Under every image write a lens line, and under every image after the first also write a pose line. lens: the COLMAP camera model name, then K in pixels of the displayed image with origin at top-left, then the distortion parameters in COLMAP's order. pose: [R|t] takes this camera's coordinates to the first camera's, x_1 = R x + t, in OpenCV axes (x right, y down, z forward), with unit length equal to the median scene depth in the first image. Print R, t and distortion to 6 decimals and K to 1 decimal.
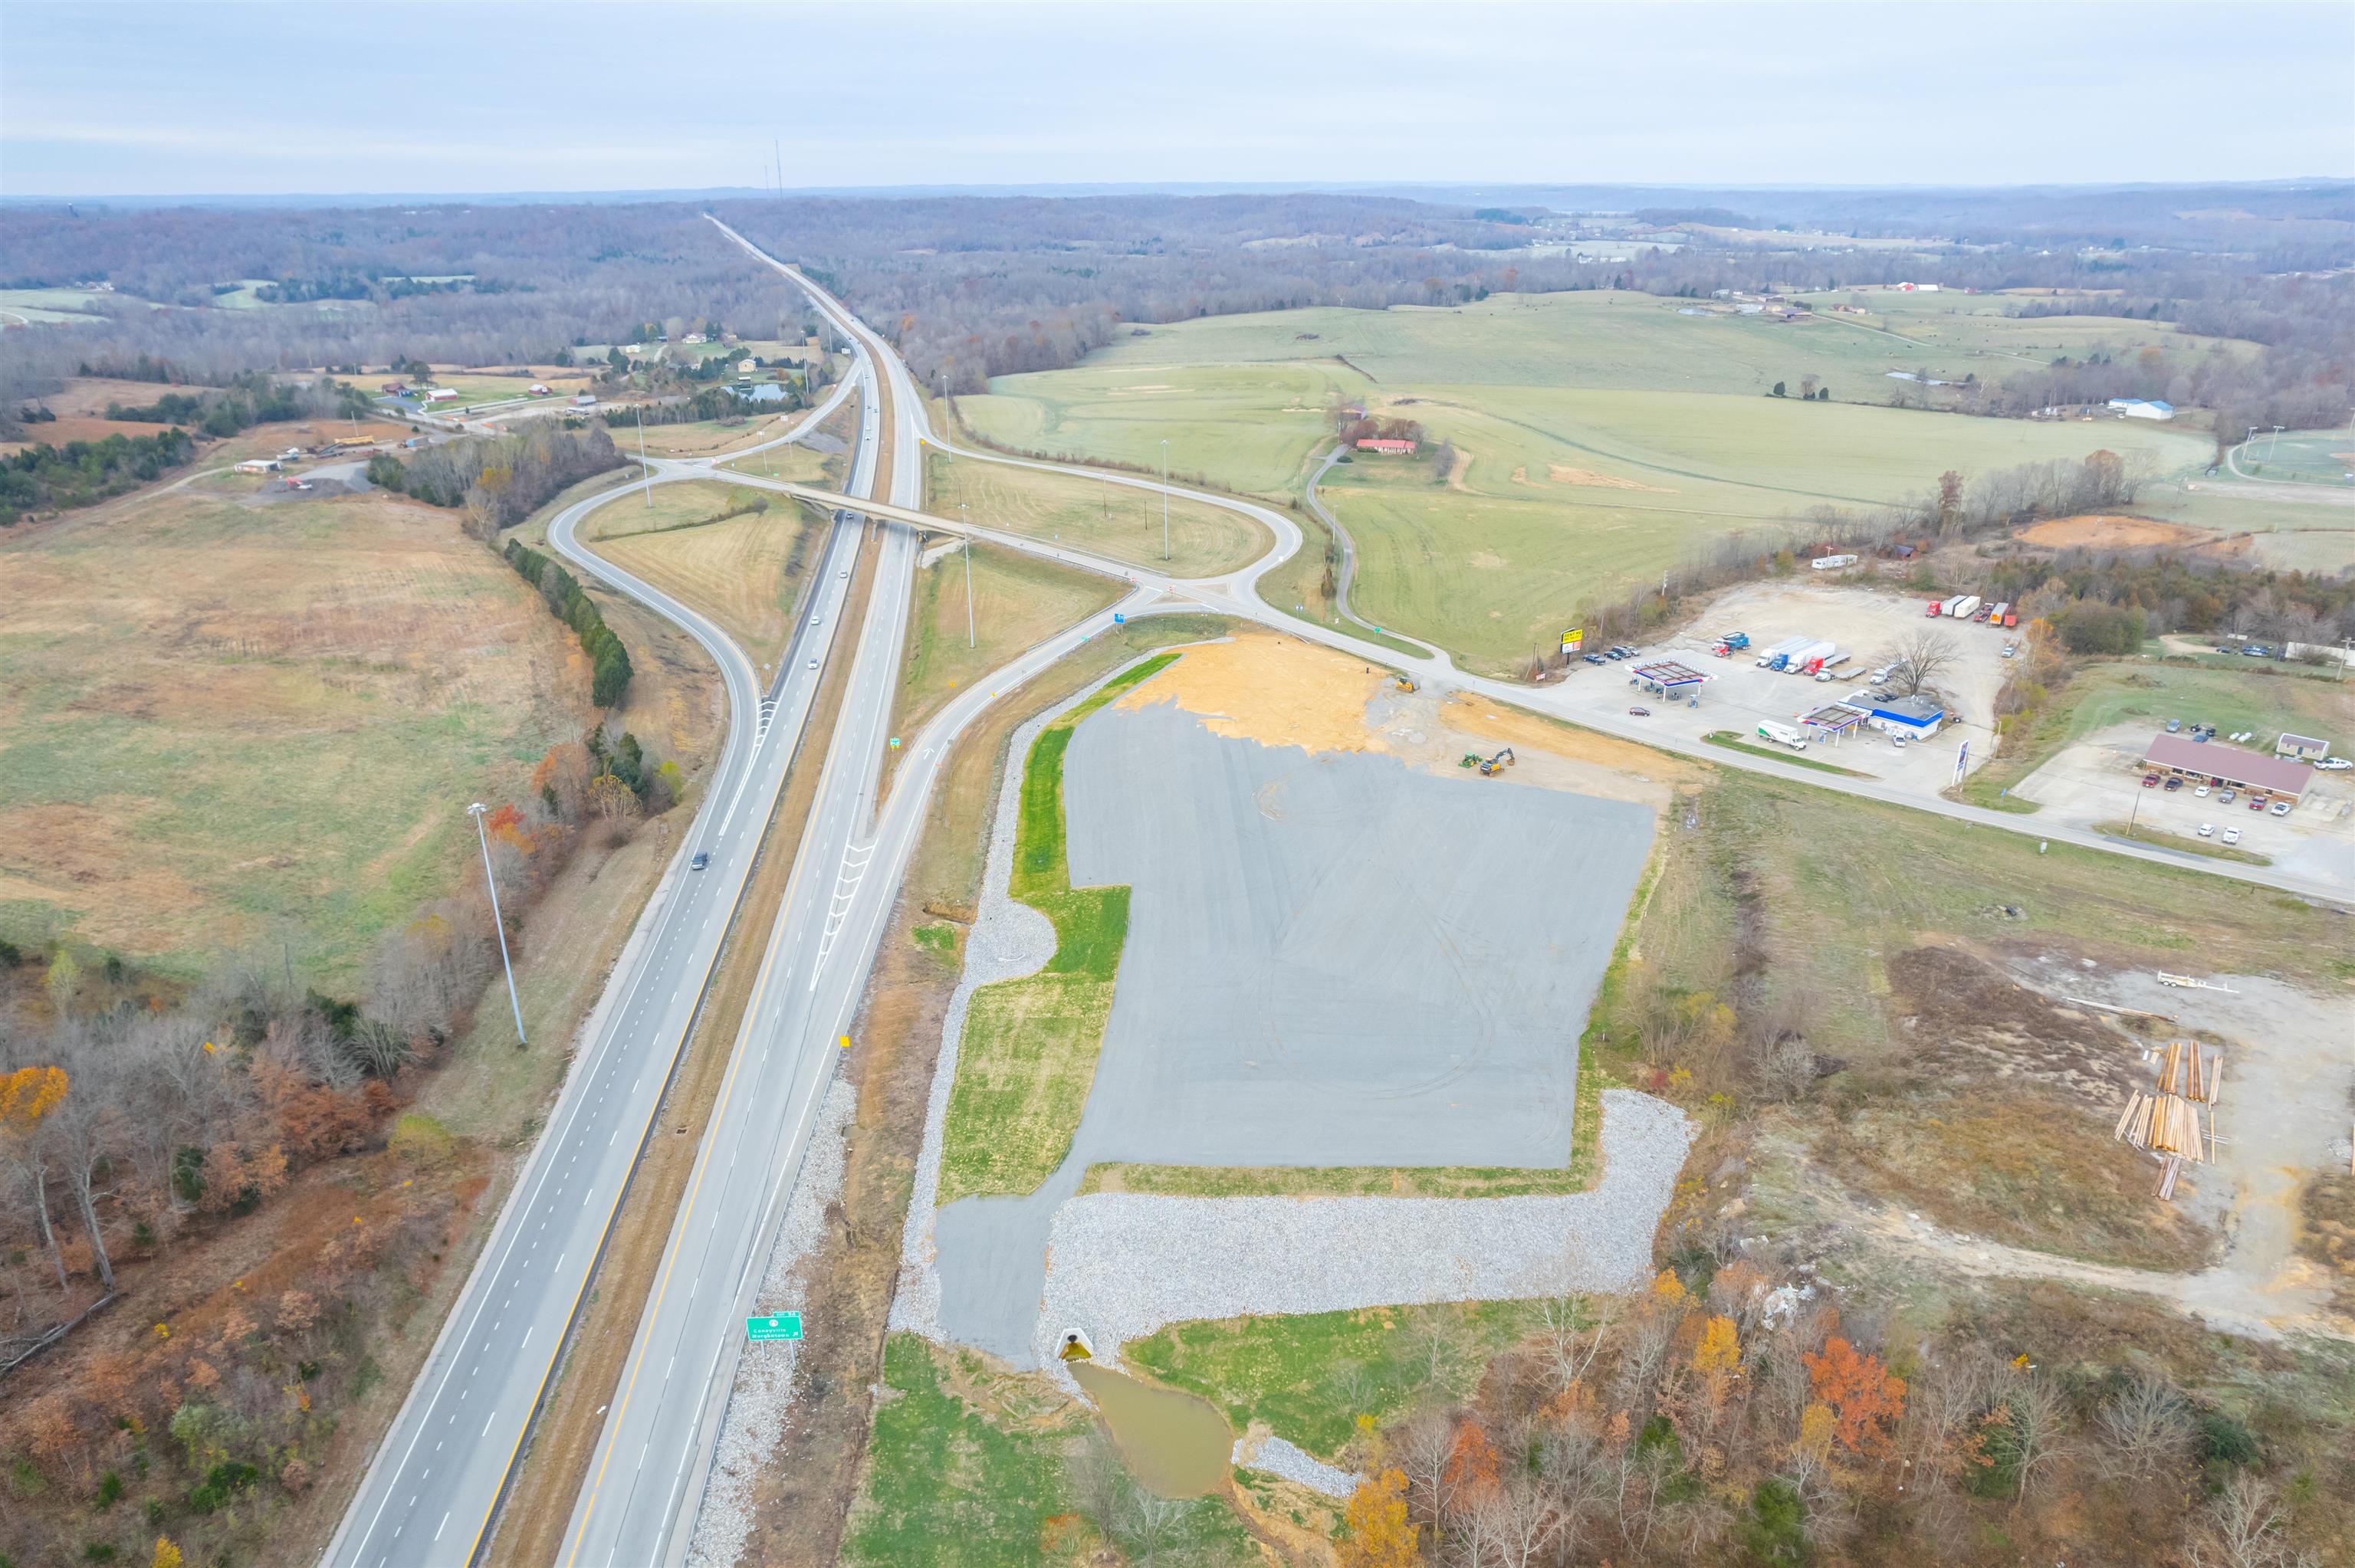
lens RADIAL K [[1505.7, 0, 1179.6], [0, 1505.7, 790.3], [0, 0, 1]] dist [-0.066200, 0.066156]
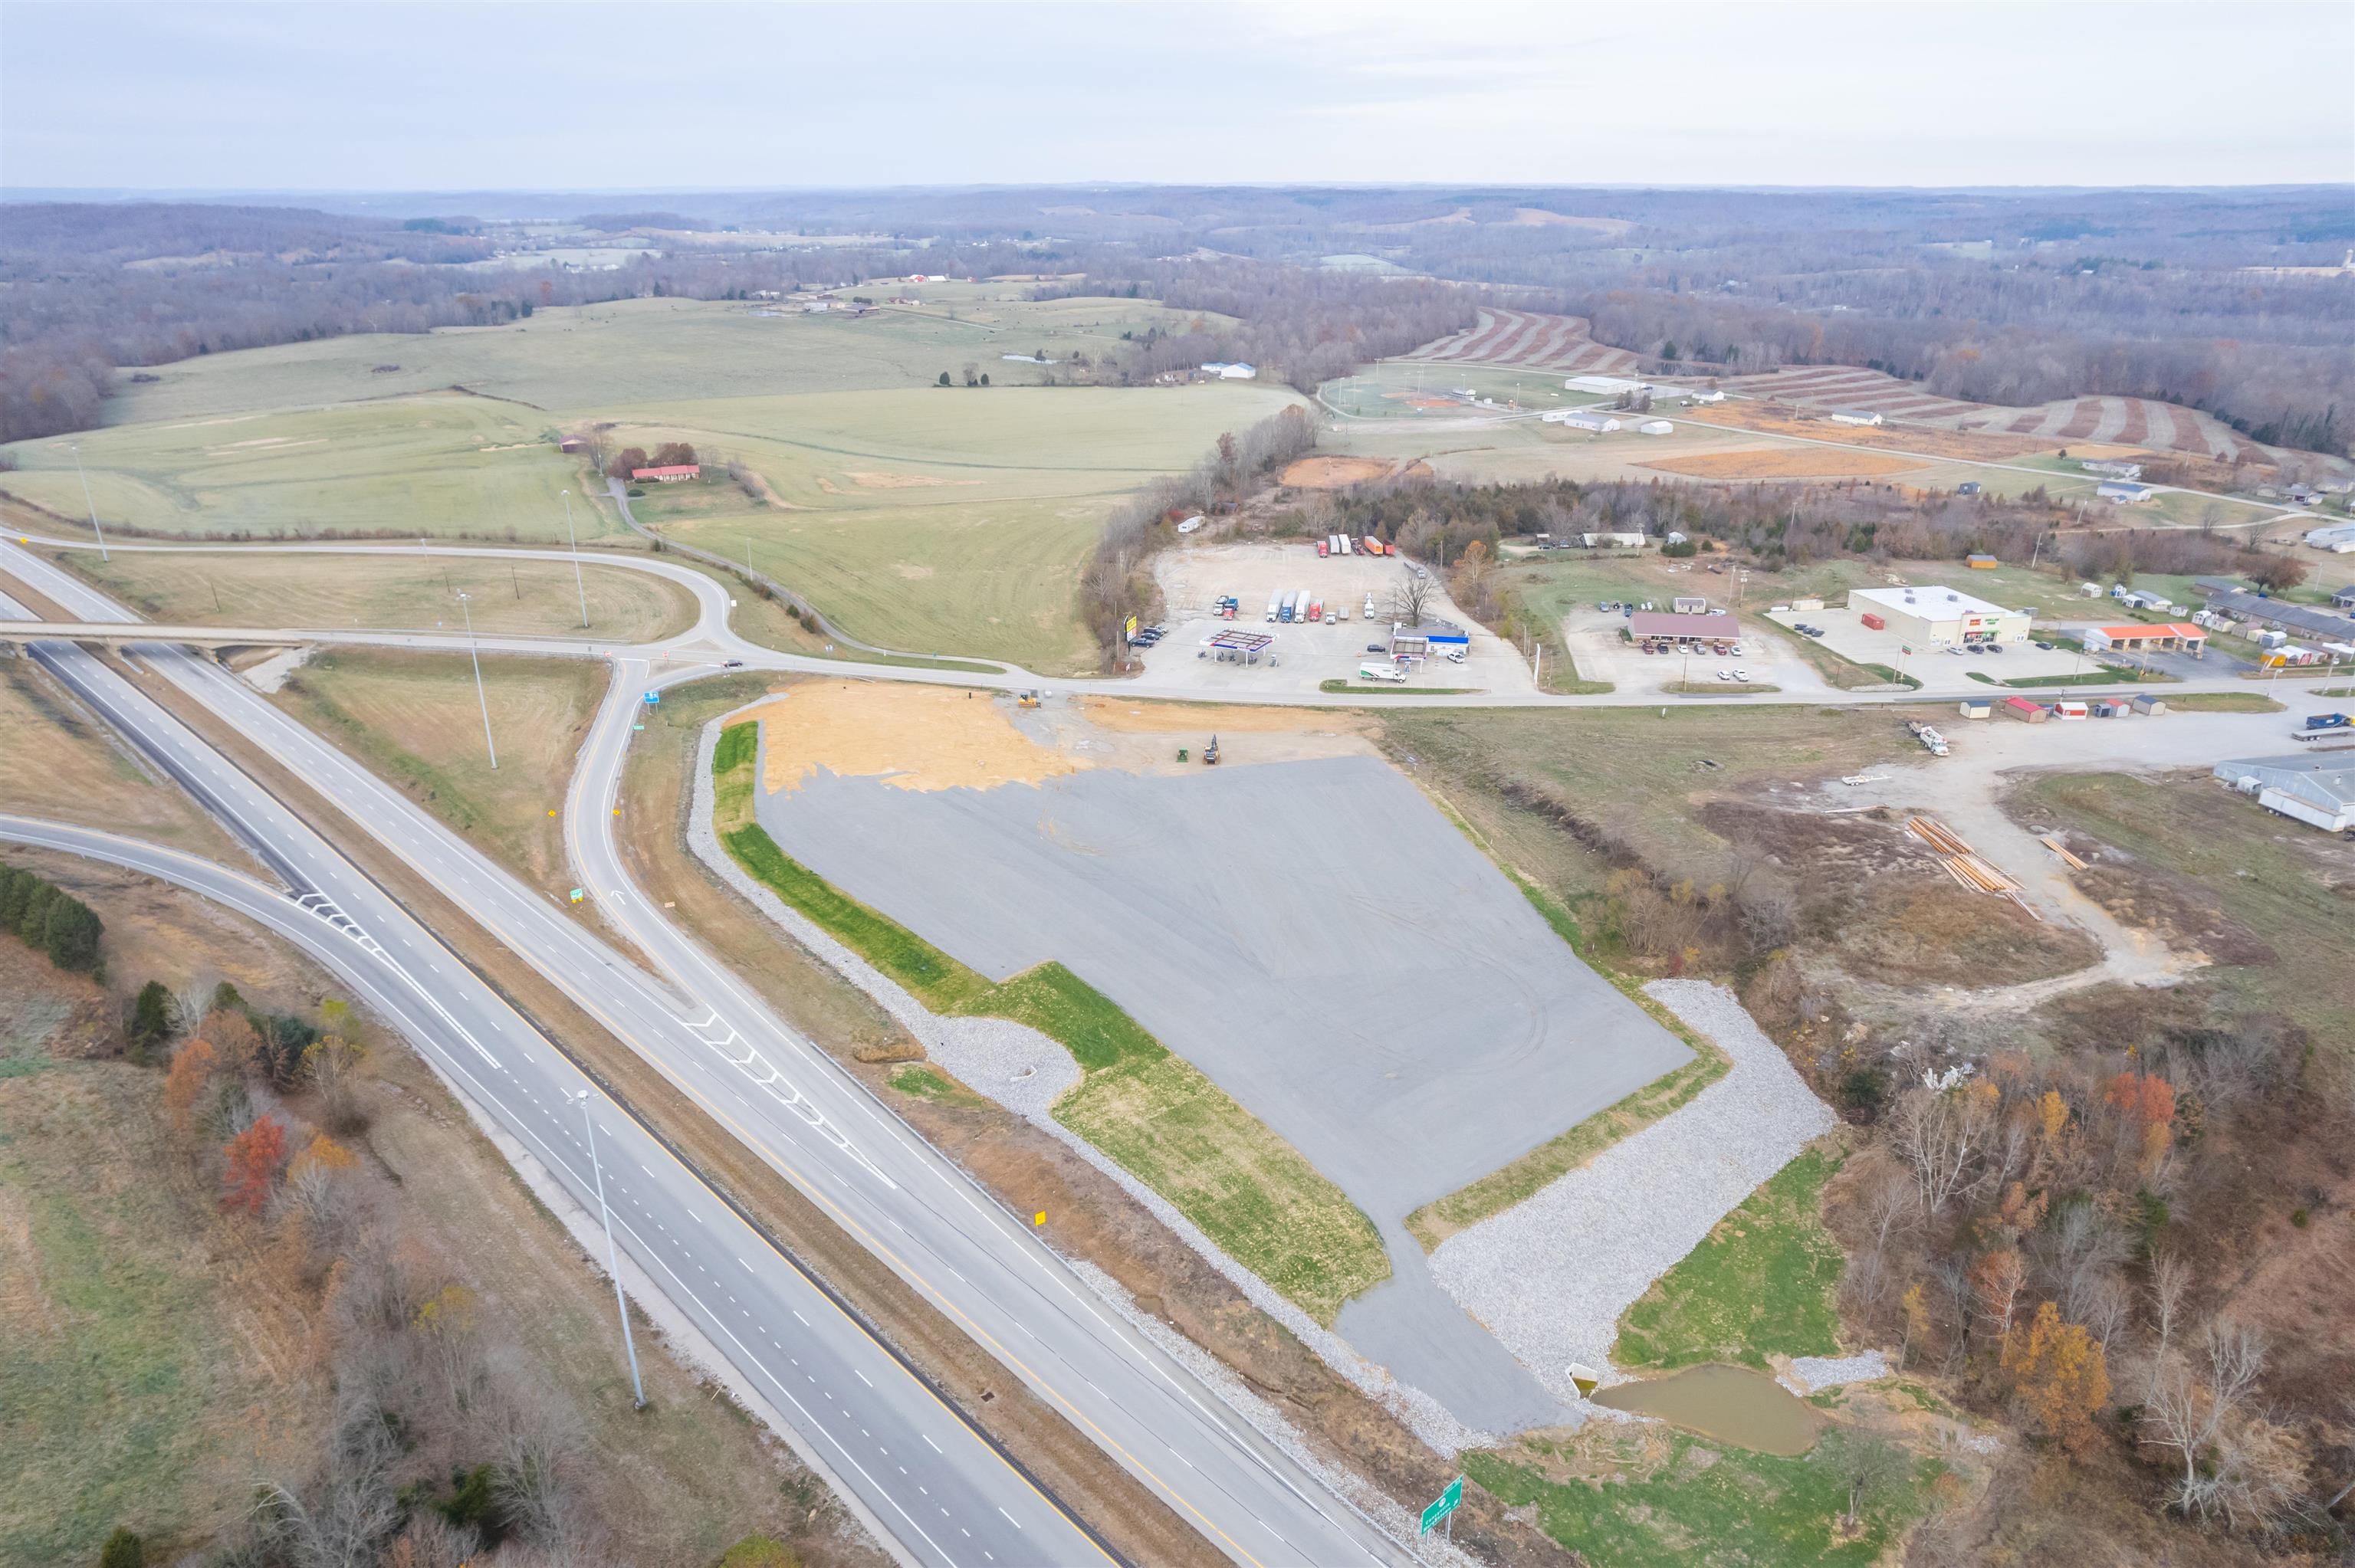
lens RADIAL K [[1505.7, 0, 1181.3], [0, 1505.7, 791.9], [0, 0, 1]] dist [-0.066200, 0.066156]
pose [[0.781449, -0.233217, 0.578746, -0.397763], [0.234127, 0.969348, 0.074488, -0.070856], [-0.578378, 0.077291, 0.812099, 0.178668]]
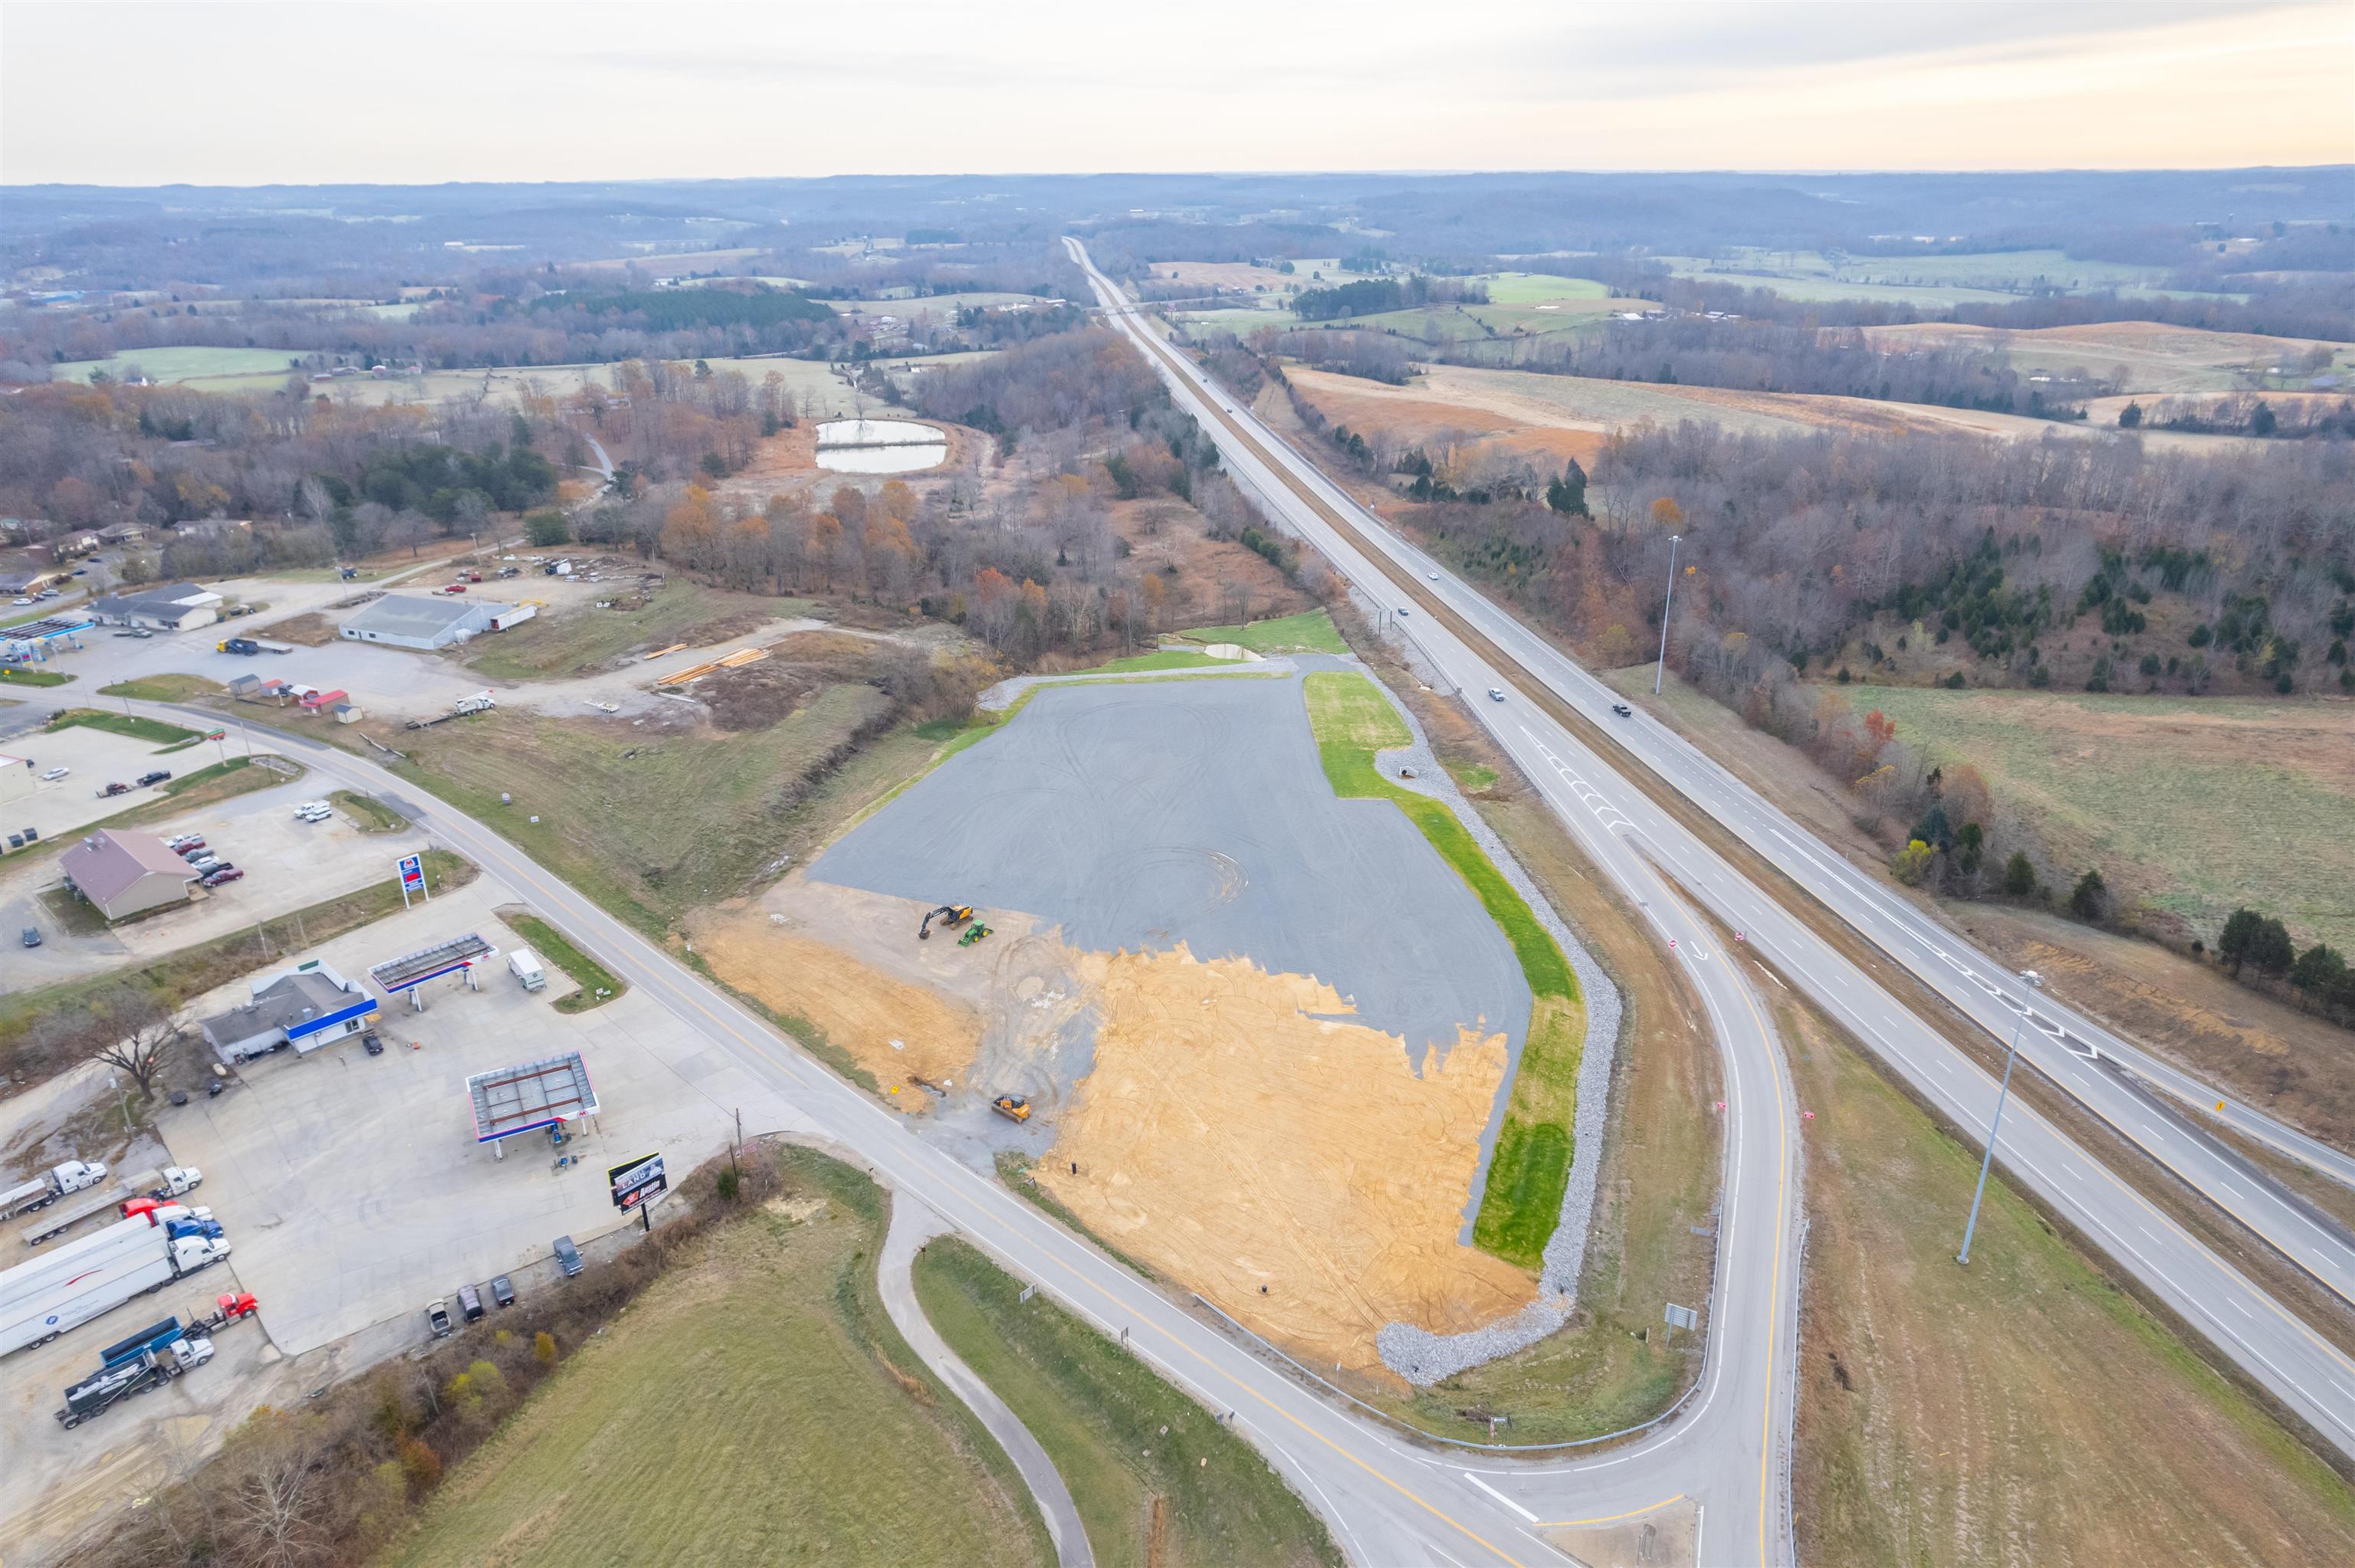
lens RADIAL K [[1505.7, 0, 1183.1], [0, 1505.7, 788.8], [0, 0, 1]] dist [-0.066200, 0.066156]
pose [[-0.995797, 0.048461, -0.077720, 0.143620], [-0.020769, 0.706971, 0.706937, -0.619681], [0.089205, 0.705580, -0.702993, 1.495389]]
